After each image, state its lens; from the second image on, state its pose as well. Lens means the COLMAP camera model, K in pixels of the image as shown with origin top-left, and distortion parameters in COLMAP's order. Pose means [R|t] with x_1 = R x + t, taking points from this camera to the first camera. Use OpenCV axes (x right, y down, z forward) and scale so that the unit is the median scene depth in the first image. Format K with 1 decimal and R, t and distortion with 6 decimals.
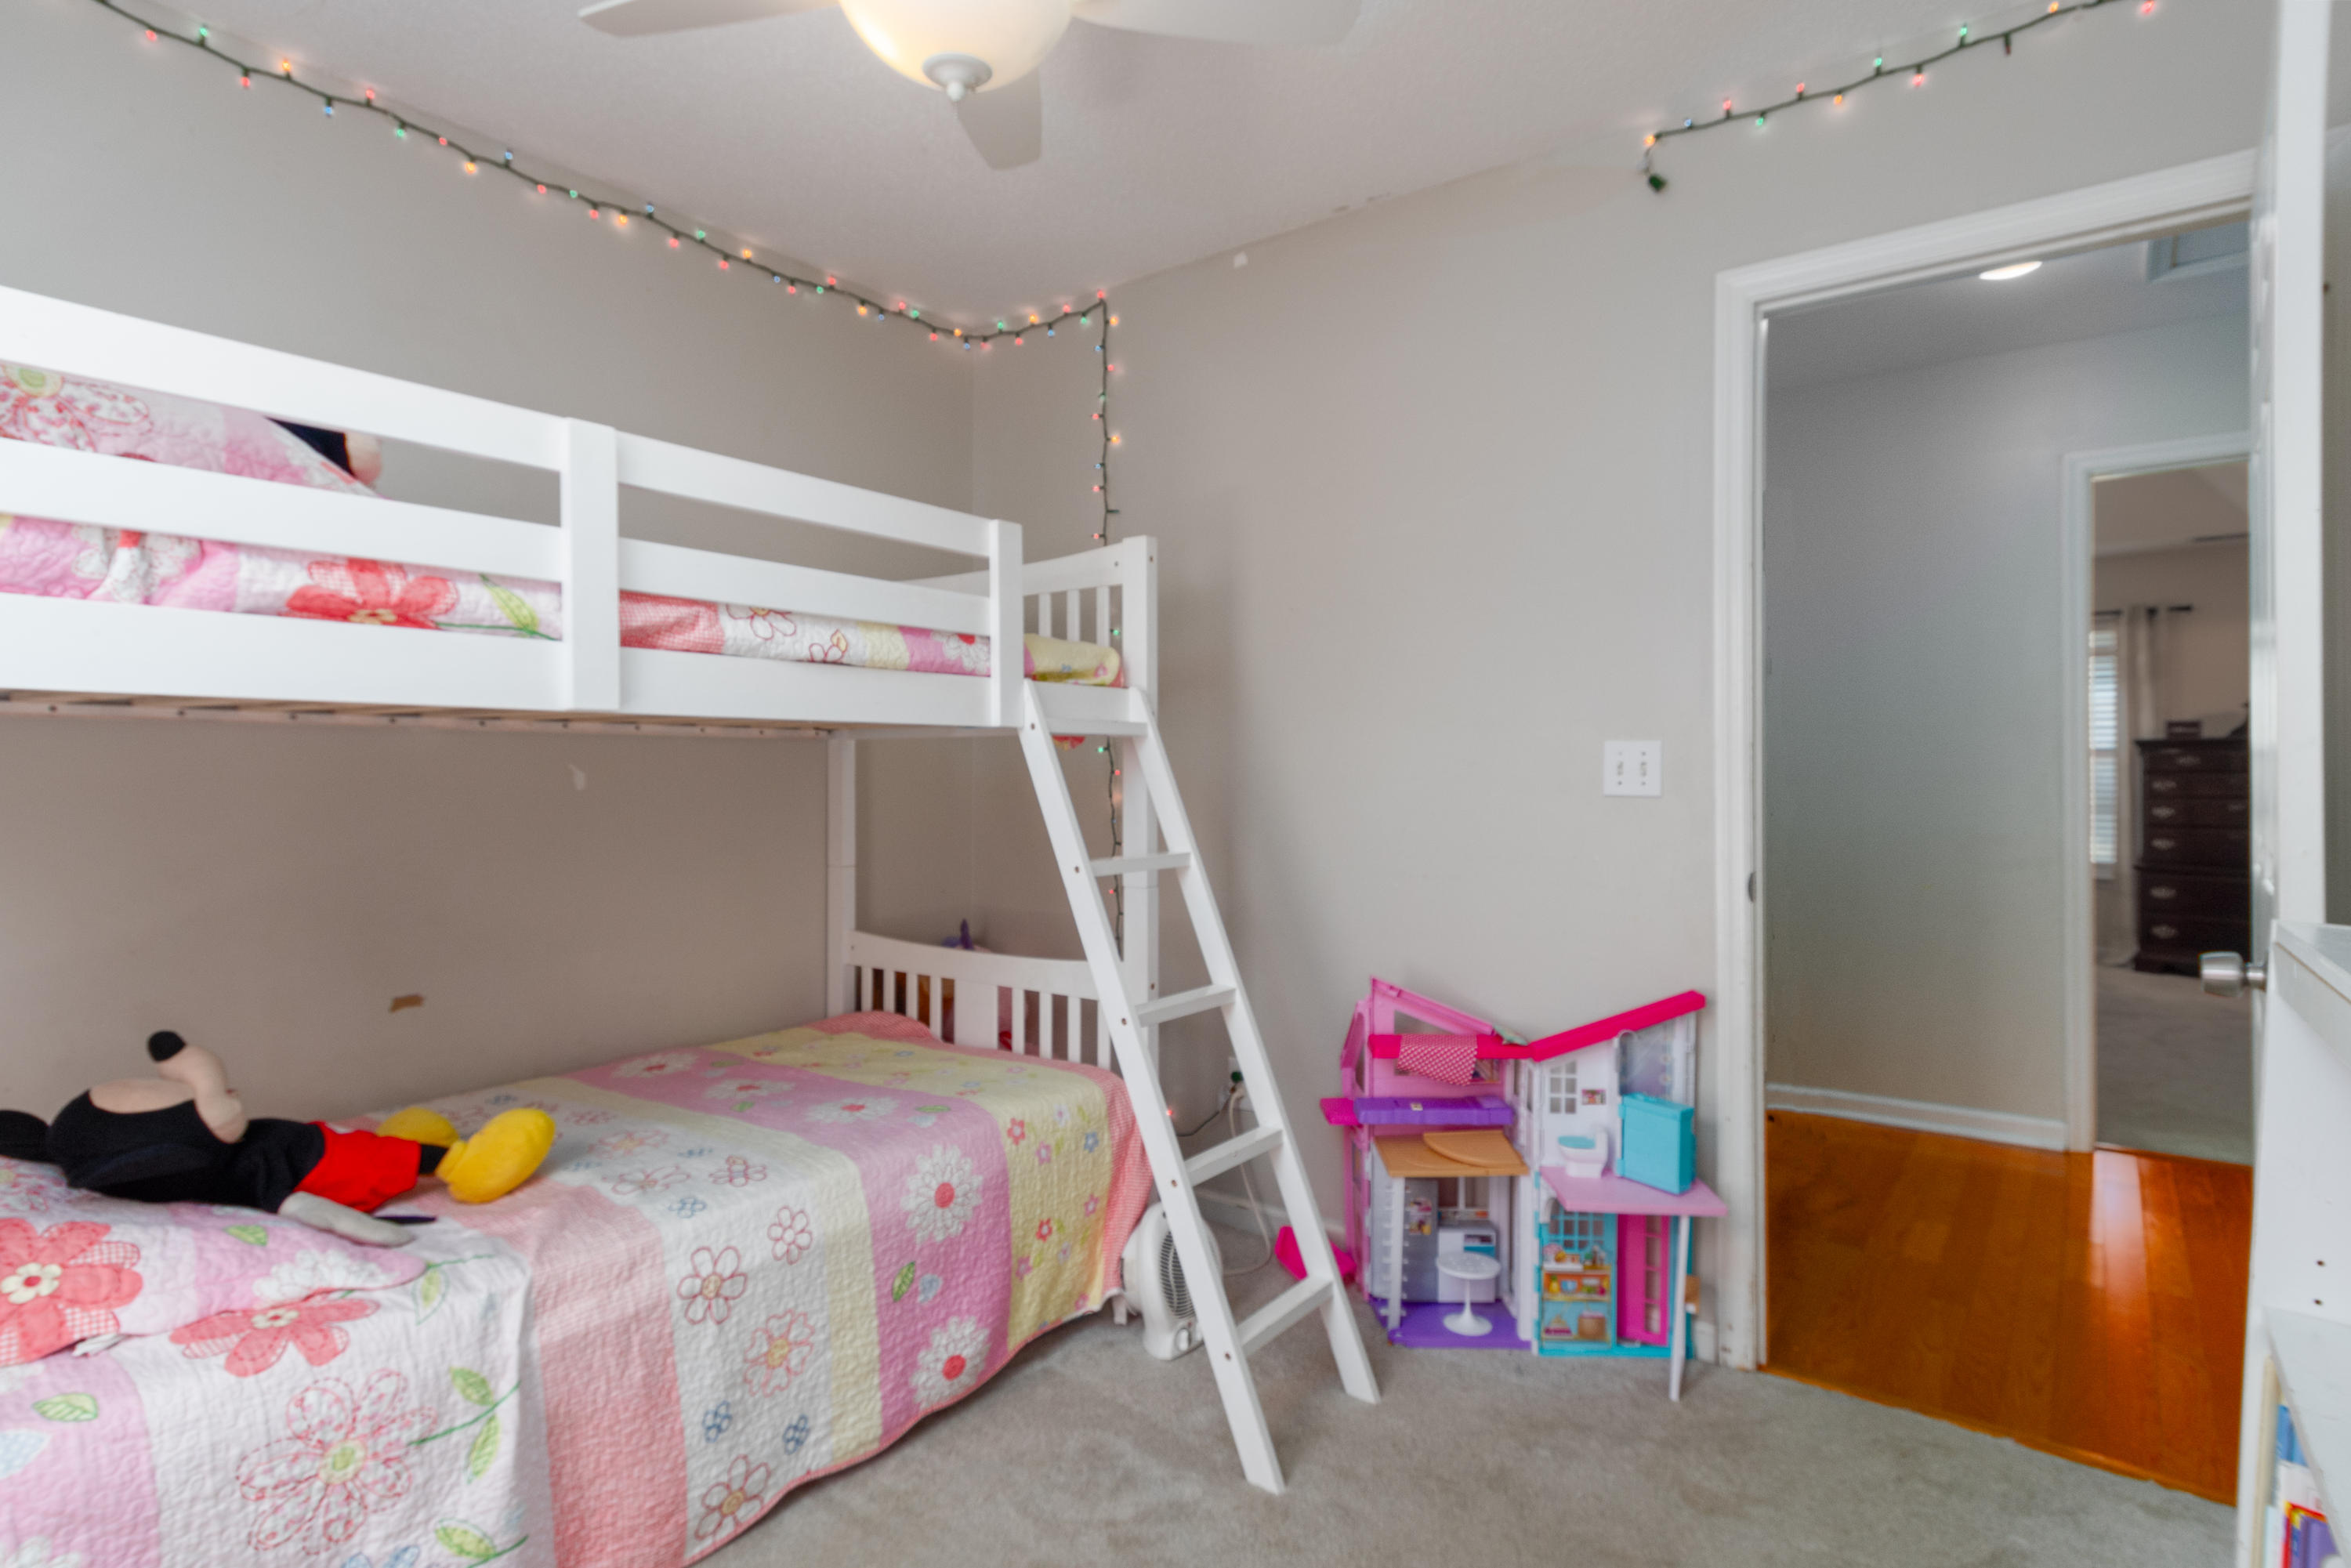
lens RADIAL K [[1241.1, 0, 1172.7], [0, 1241.1, 778.3], [0, 0, 1]] dist [0.001033, 0.001079]
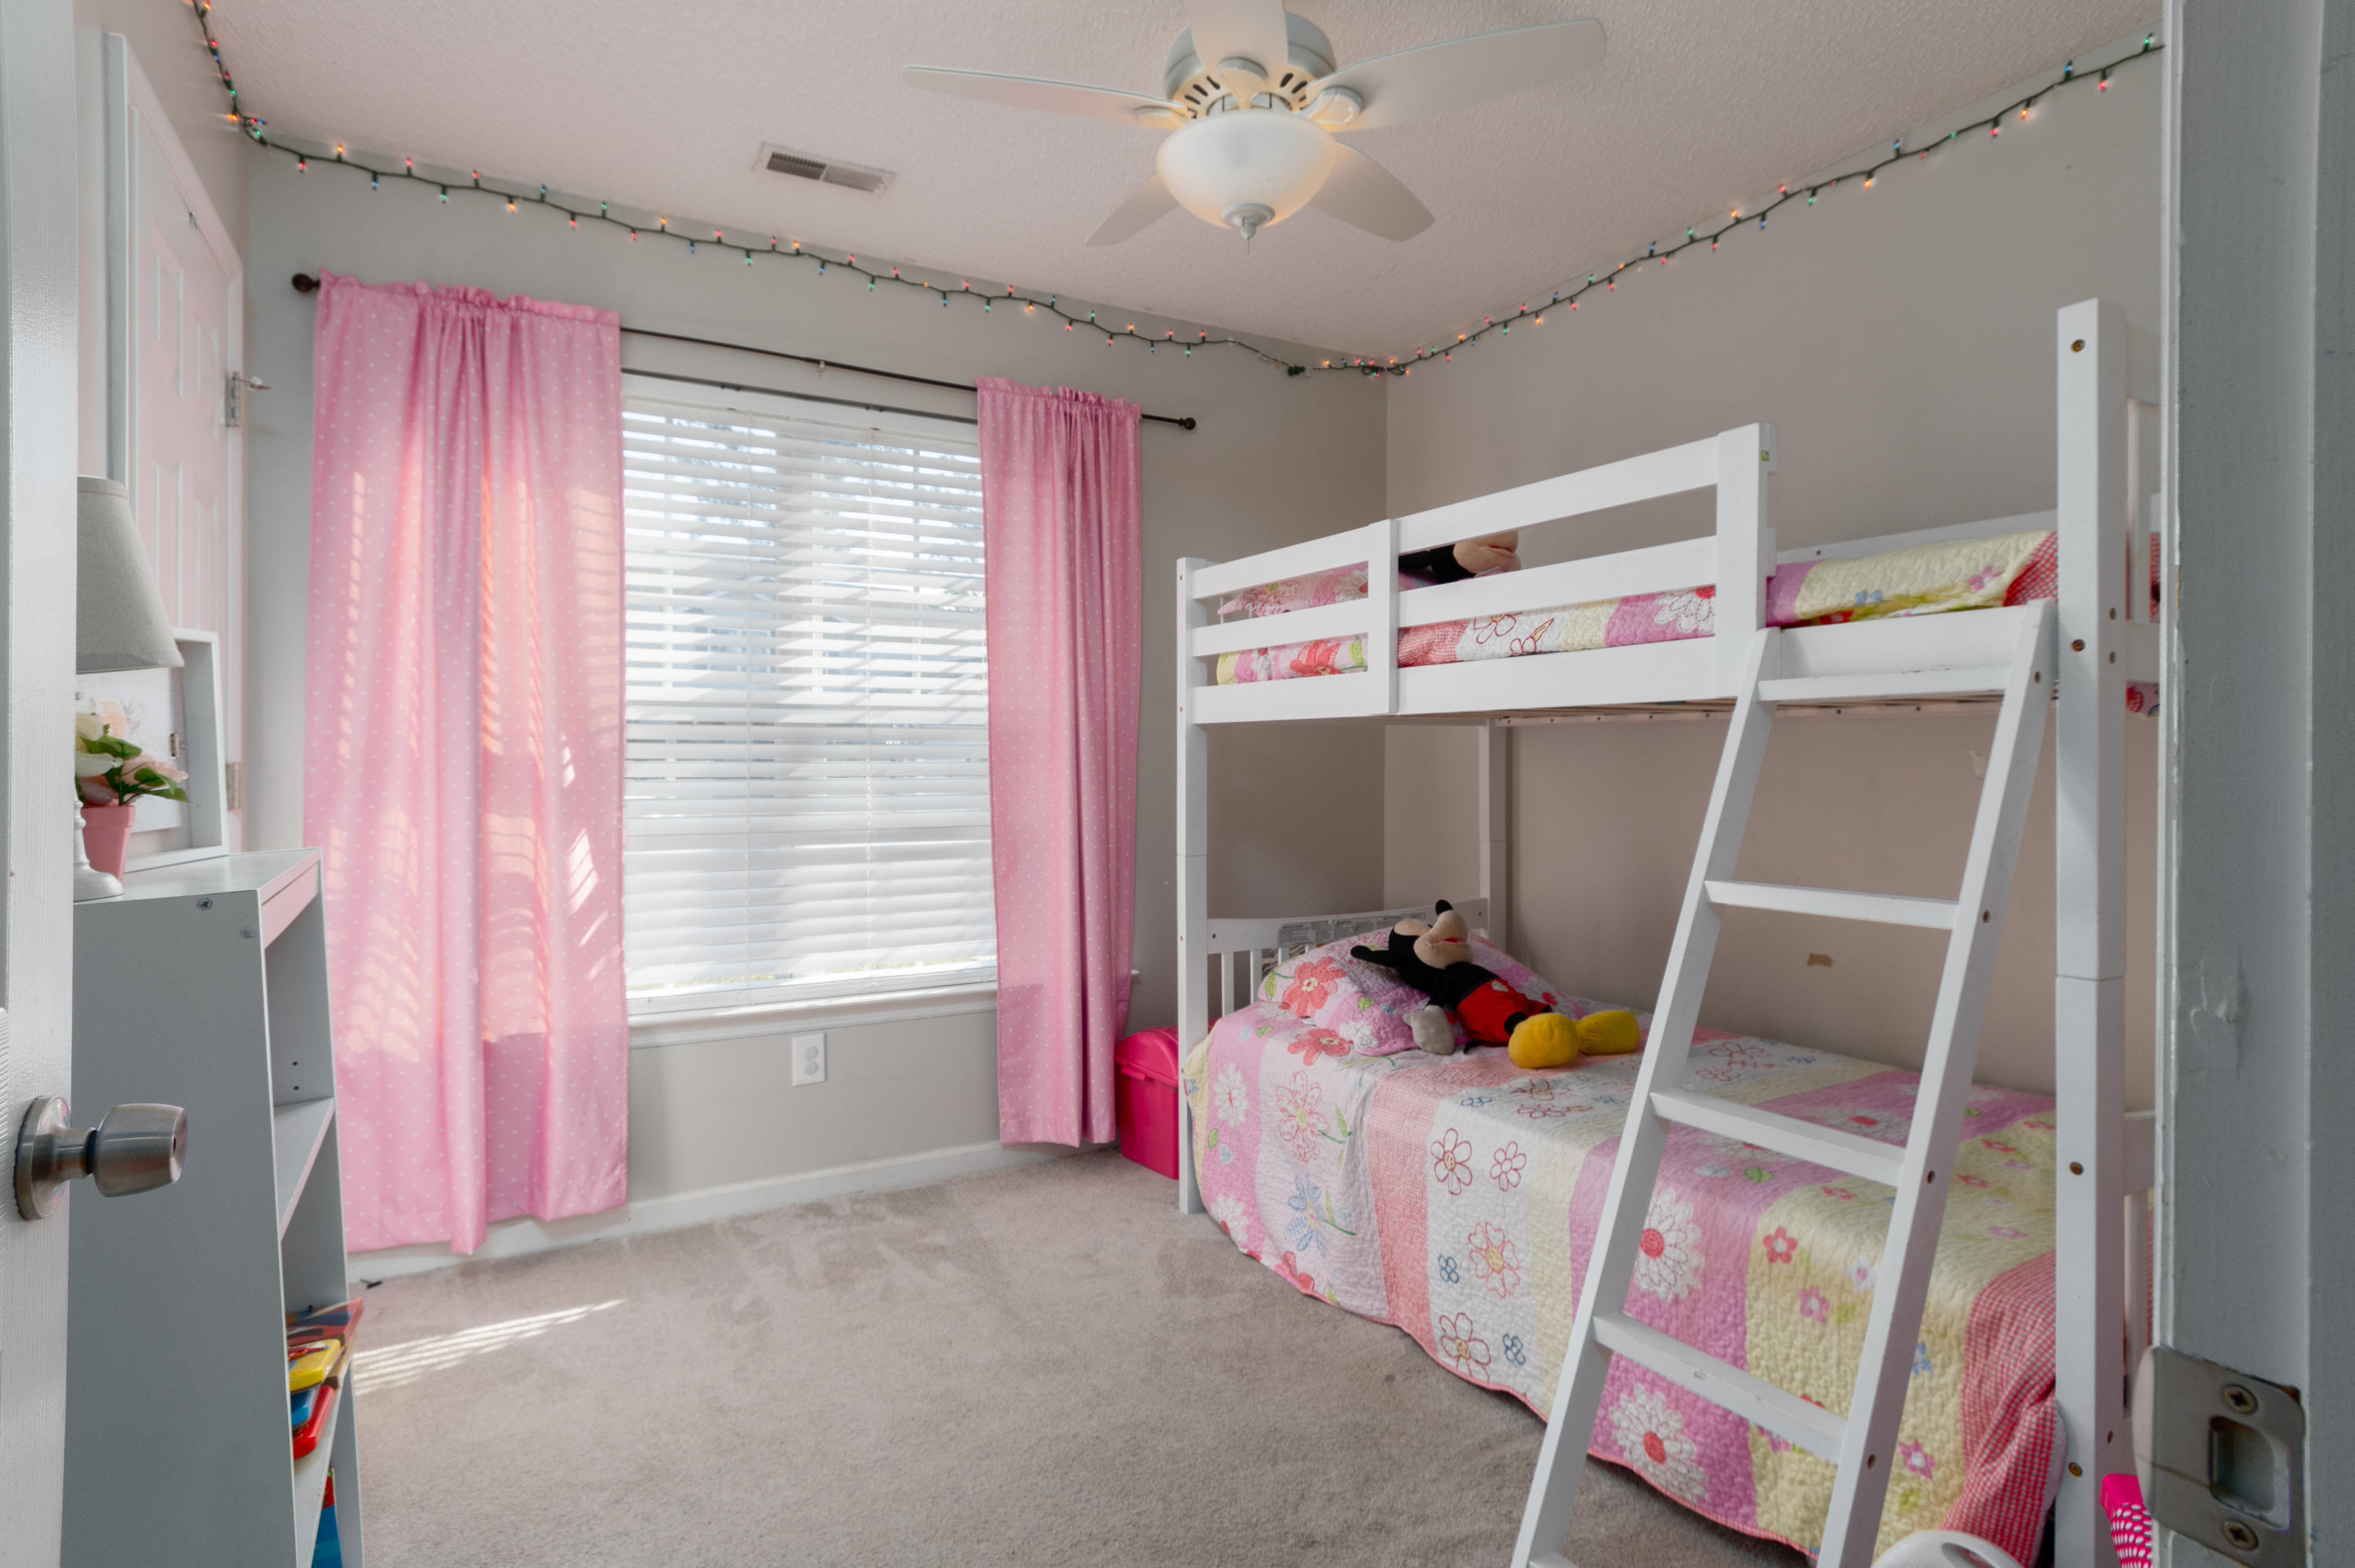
lens RADIAL K [[1243.1, 0, 1169.0], [0, 1243.1, 771.2], [0, 0, 1]] dist [0.001033, 0.001079]
pose [[-0.425681, 0.012044, -0.904793, 0.779850], [-0.004715, 0.999868, 0.015527, -0.007155], [0.904861, 0.010876, -0.425569, 1.110354]]
